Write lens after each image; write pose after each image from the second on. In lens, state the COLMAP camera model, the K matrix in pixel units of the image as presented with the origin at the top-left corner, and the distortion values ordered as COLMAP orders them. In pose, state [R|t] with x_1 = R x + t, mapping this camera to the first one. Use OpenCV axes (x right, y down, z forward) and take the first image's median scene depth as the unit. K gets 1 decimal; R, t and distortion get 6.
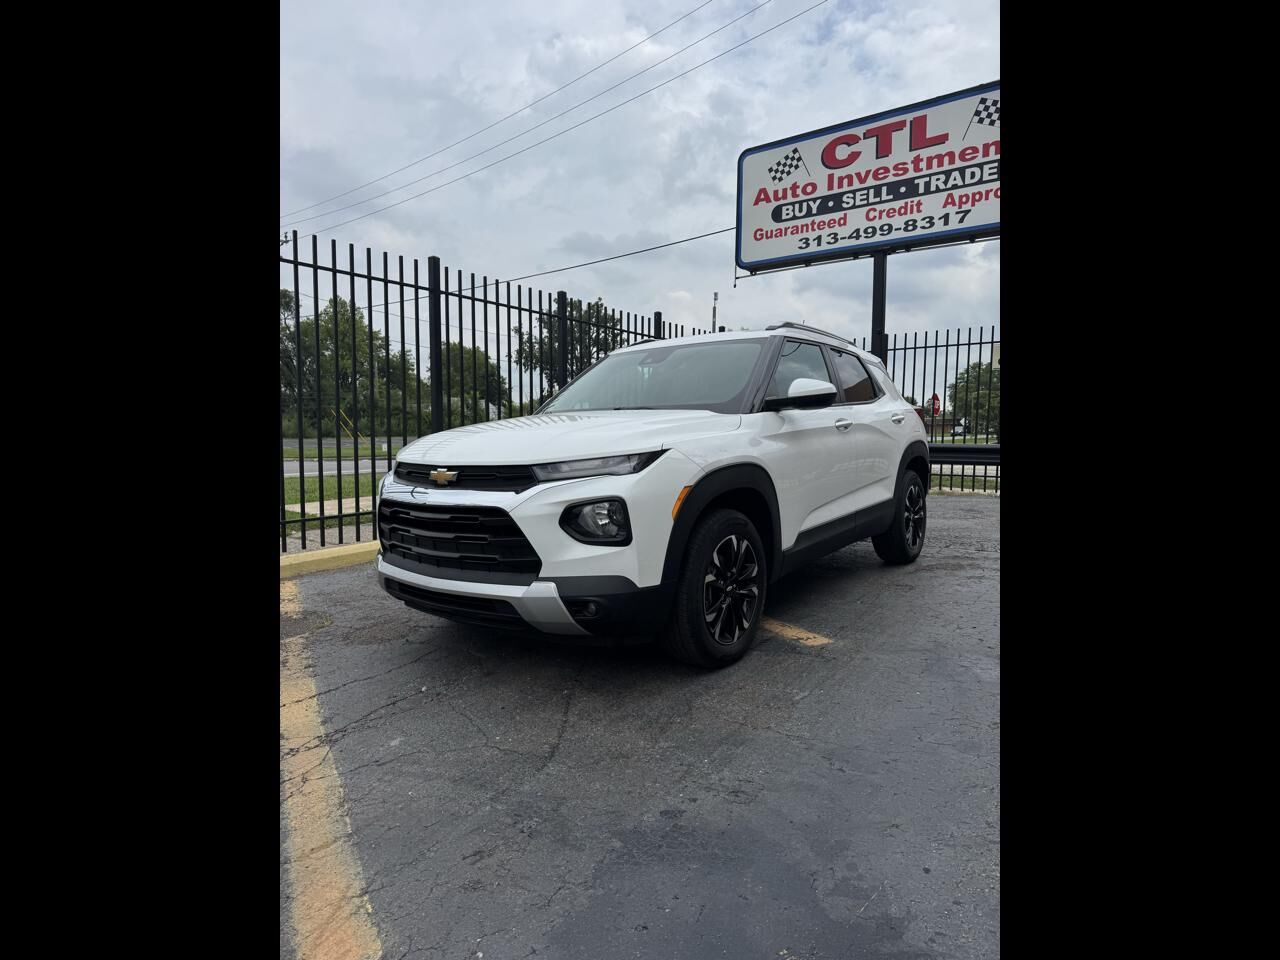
lens RADIAL K [[683.2, 0, 644.2], [0, 683.2, 484.7], [0, 0, 1]] dist [0.024568, -0.021003]
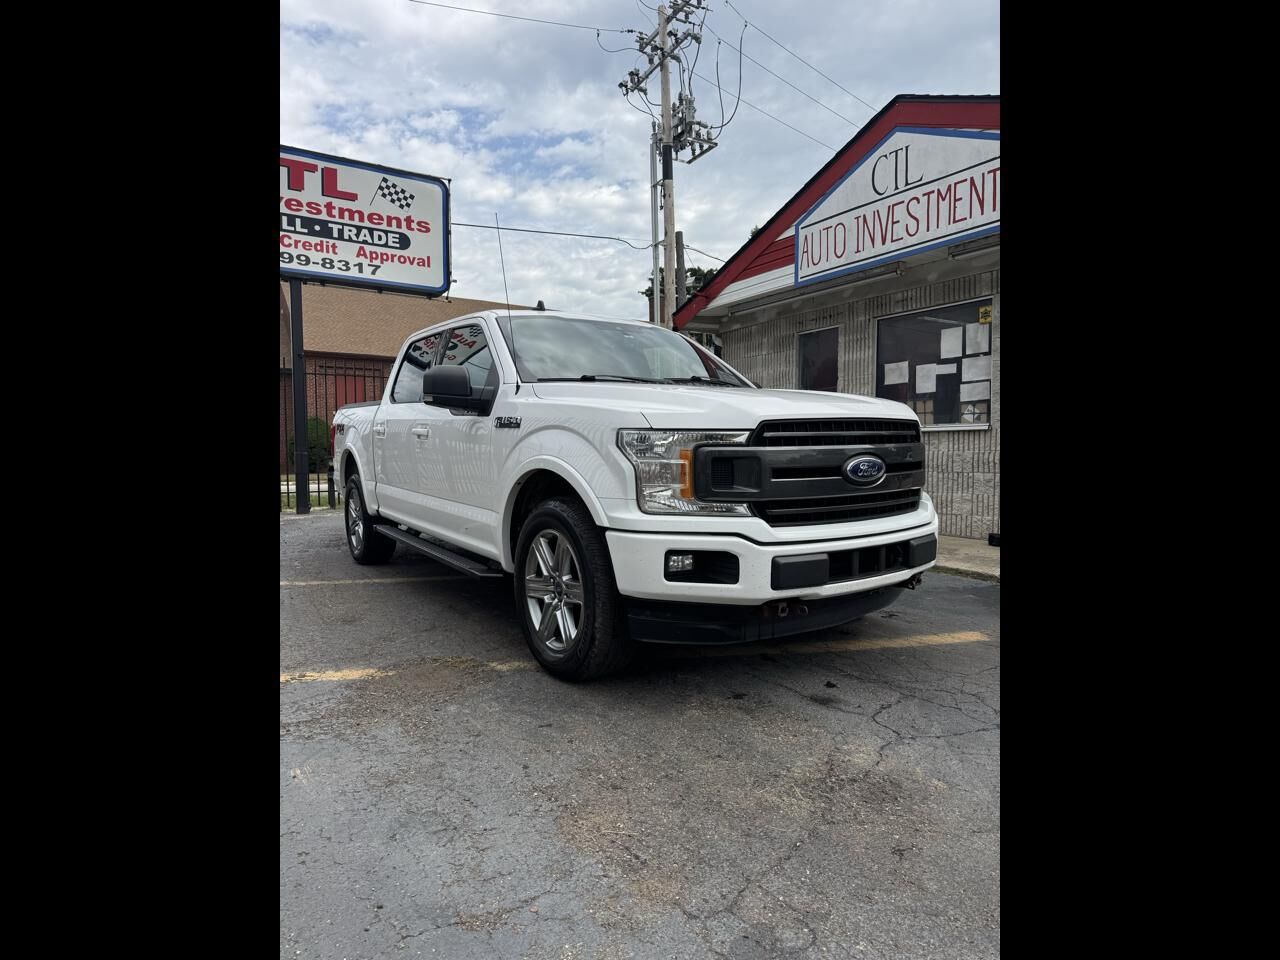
lens RADIAL K [[683.2, 0, 644.6], [0, 683.2, 480.4], [0, 0, 1]] dist [0.024568, -0.021003]
pose [[0.345624, -0.045847, 0.937253, -0.460916], [0.083869, 0.996318, 0.017808, -0.010207], [-0.934618, 0.072451, 0.348196, 0.167130]]
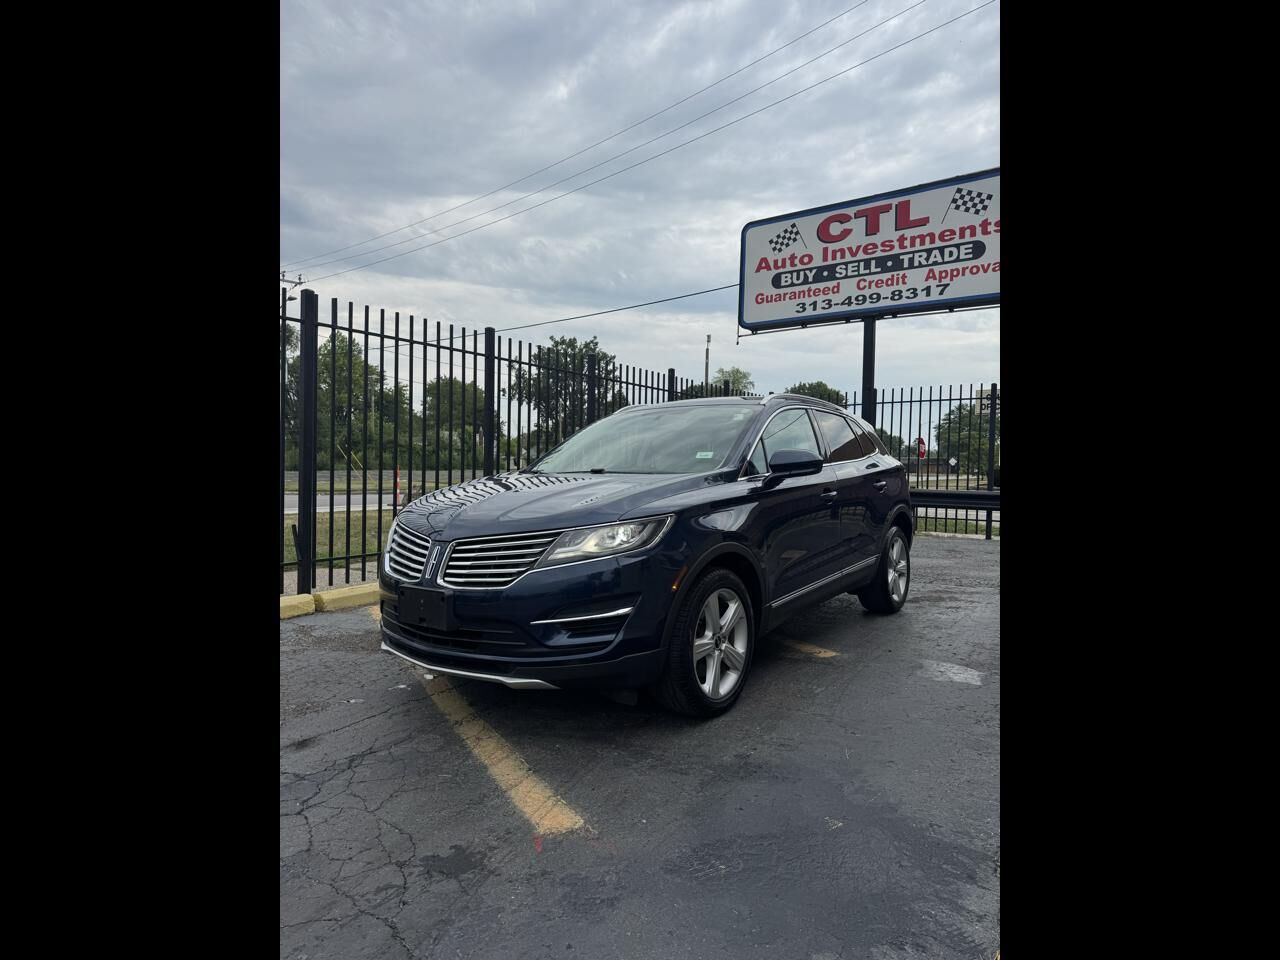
lens RADIAL K [[683.2, 0, 643.5], [0, 683.2, 486.4], [0, 0, 1]] dist [0.024568, -0.021003]
pose [[0.999819, 0.011658, 0.015030, -0.037819], [-0.010917, 0.998764, -0.048499, -0.006079], [-0.015577, 0.048326, 0.998710, -0.095590]]
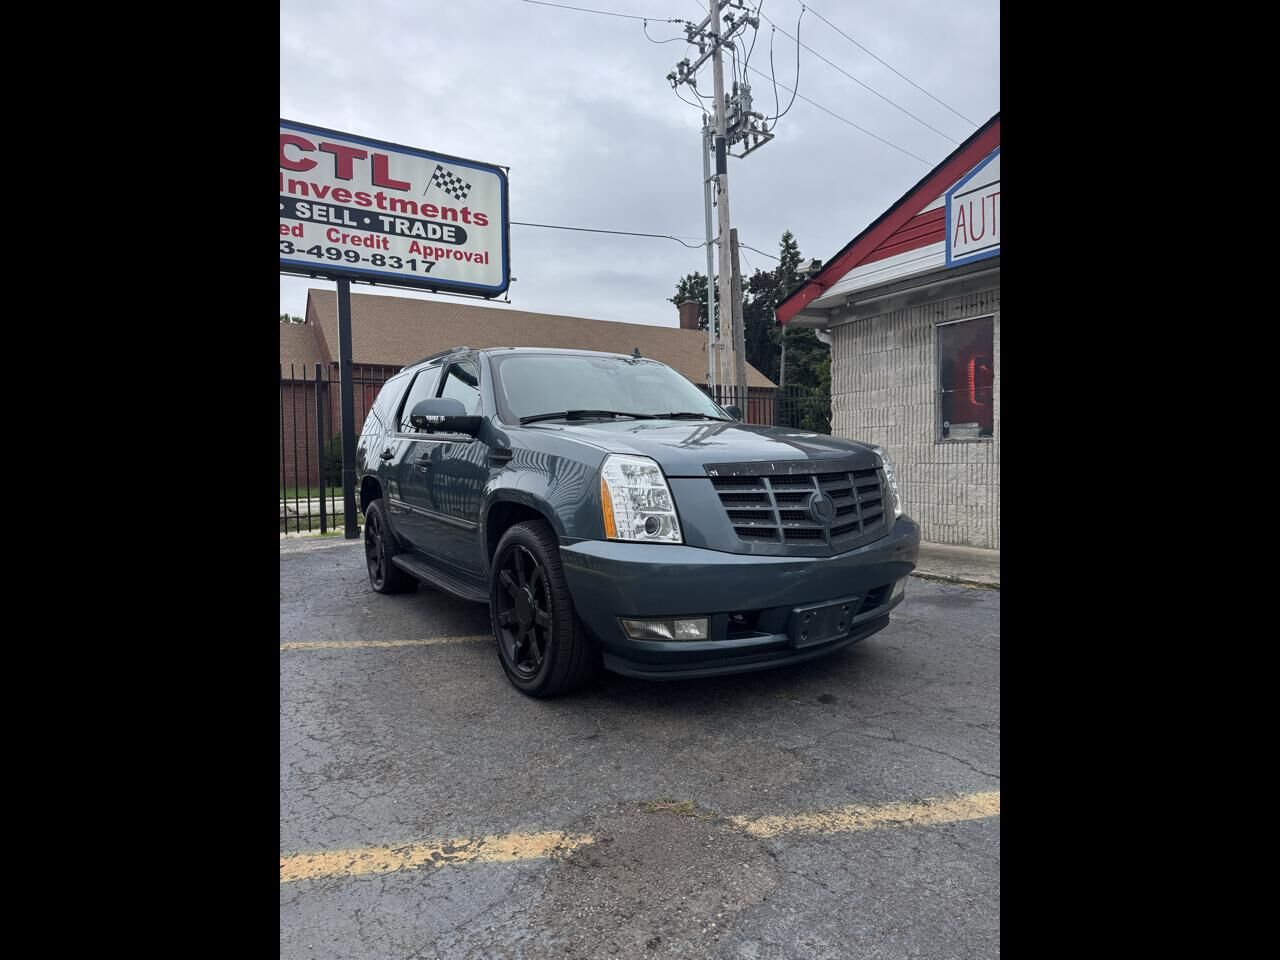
lens RADIAL K [[683.2, 0, 650.0], [0, 683.2, 477.9], [0, 0, 1]] dist [0.024568, -0.021003]
pose [[0.365208, -0.034232, 0.930296, -0.381829], [0.094810, 0.995495, -0.000588, -0.027936], [-0.926085, 0.088417, 0.366809, 0.295329]]
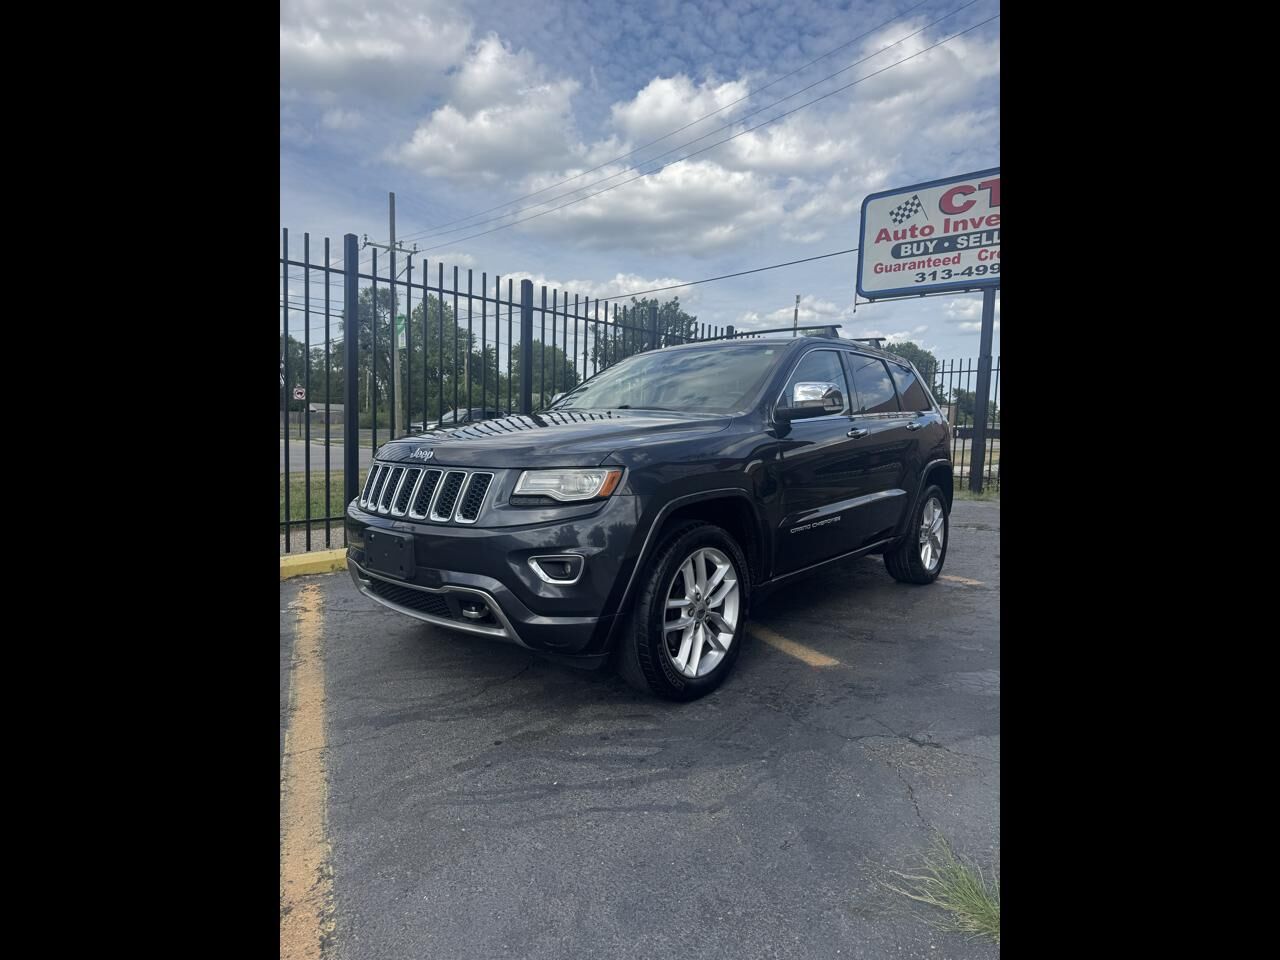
lens RADIAL K [[683.2, 0, 640.7], [0, 683.2, 488.2], [0, 0, 1]] dist [0.024568, -0.021003]
pose [[0.995144, 0.031343, -0.093311, -0.125107], [-0.030382, 0.999470, 0.011695, 0.005935], [0.093628, -0.008803, 0.995568, -0.217109]]
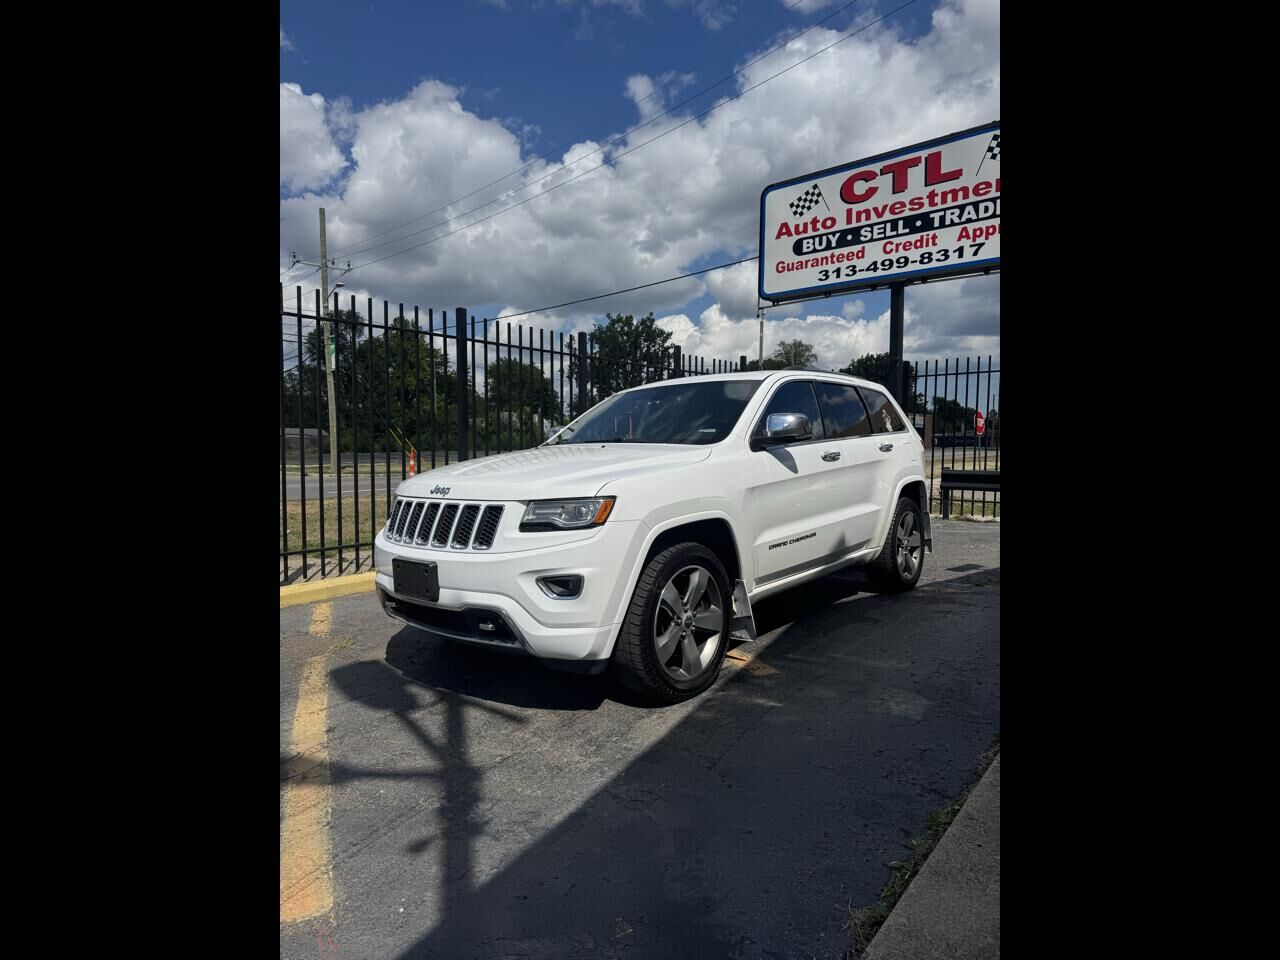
lens RADIAL K [[683.2, 0, 642.9], [0, 683.2, 483.2], [0, 0, 1]] dist [0.024568, -0.021003]
pose [[0.996871, 0.003817, -0.078960, 0.046823], [-0.005347, 0.999802, -0.019169, -0.019024], [0.078871, 0.019532, 0.996693, -0.046186]]
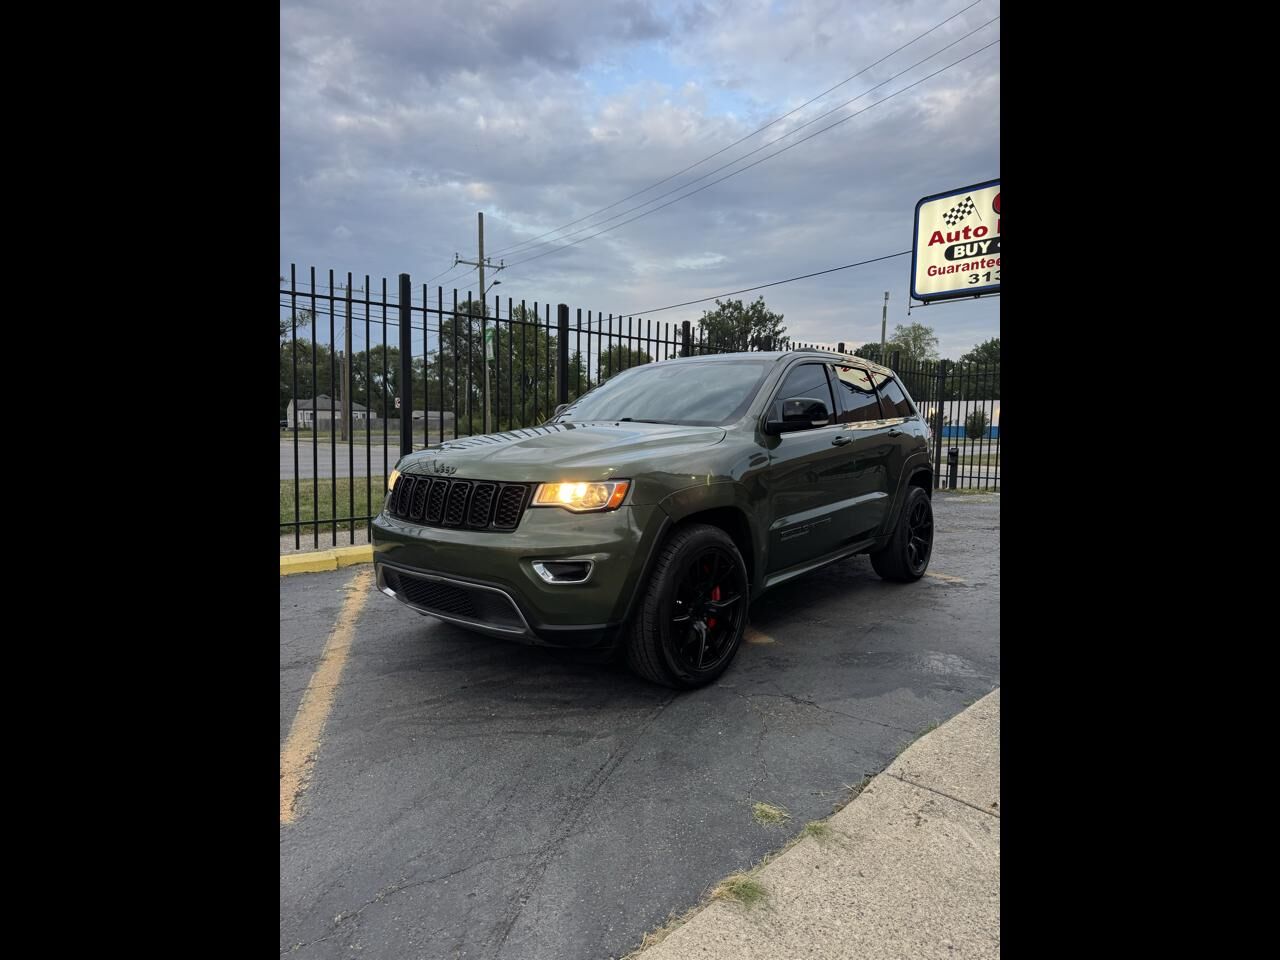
lens RADIAL K [[683.2, 0, 638.5], [0, 683.2, 485.3], [0, 0, 1]] dist [0.024568, -0.021003]
pose [[0.973652, 0.030222, -0.226027, -0.047326], [-0.029143, 0.999542, 0.008109, 0.003092], [0.226169, -0.001308, 0.974087, -0.269278]]
